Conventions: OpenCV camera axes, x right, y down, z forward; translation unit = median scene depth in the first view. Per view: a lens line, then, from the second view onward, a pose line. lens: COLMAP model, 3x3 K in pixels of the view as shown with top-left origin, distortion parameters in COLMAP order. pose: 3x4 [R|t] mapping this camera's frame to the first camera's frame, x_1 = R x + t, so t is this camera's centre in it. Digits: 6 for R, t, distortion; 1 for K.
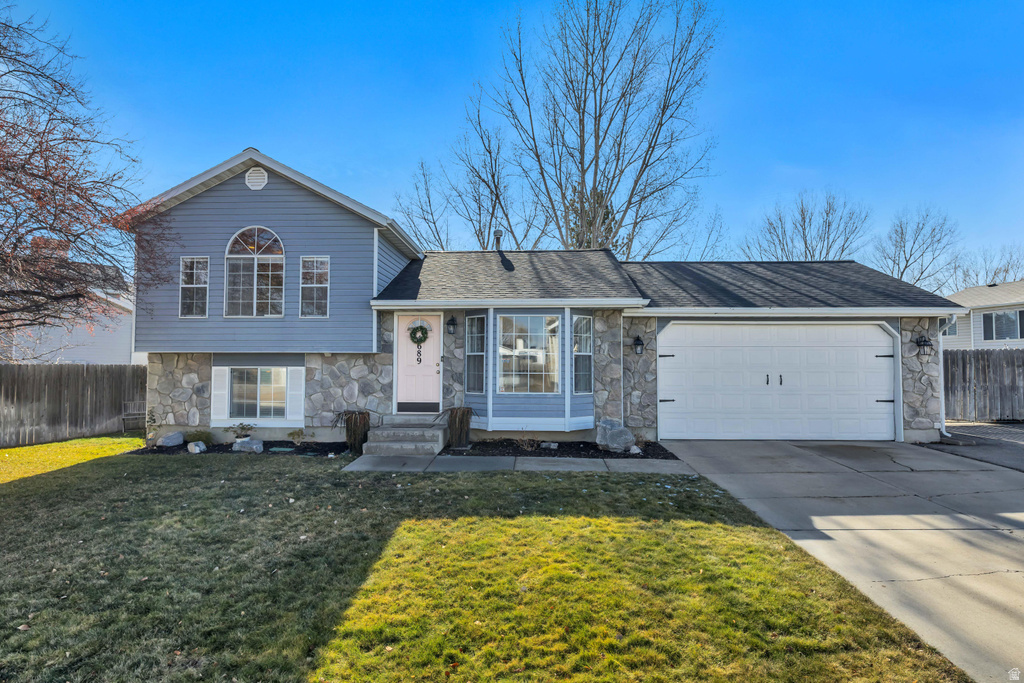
lens RADIAL K [[573.5, 0, 512.0], [0, 573.5, 341.5], [0, 0, 1]] dist [0.000212, 0.000064]
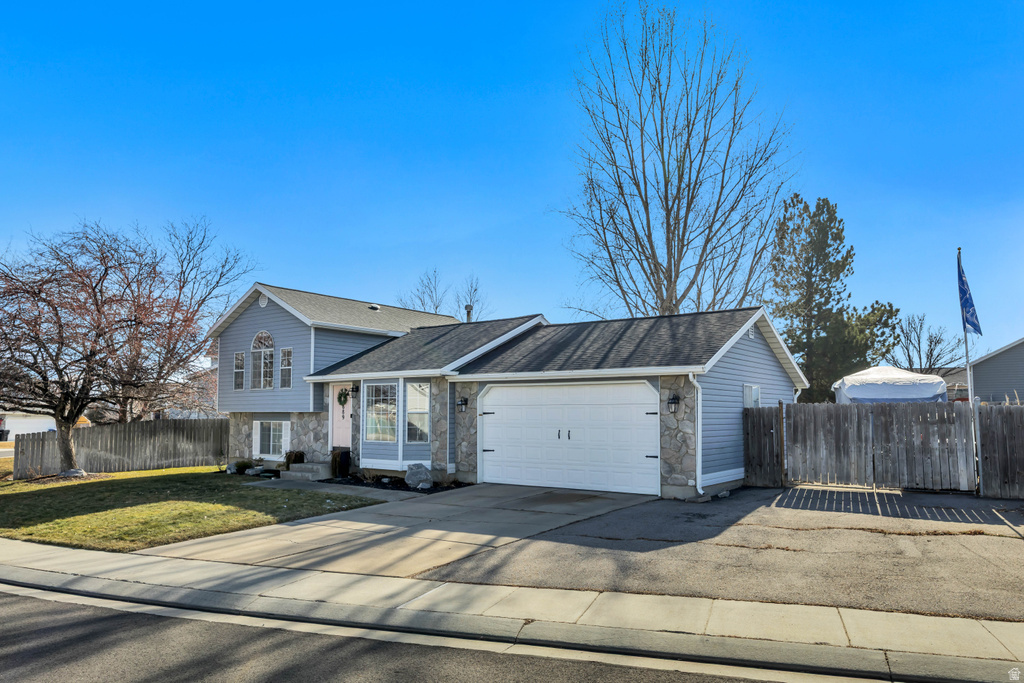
lens RADIAL K [[715.4, 0, 512.0], [0, 715.4, 341.5], [0, 0, 1]] dist [0.000405, -0.000353]
pose [[0.823934, -0.058246, -0.563684, 1.184438], [0.026141, 0.997551, -0.064869, -0.027119], [0.566082, 0.038712, 0.823439, -0.220825]]
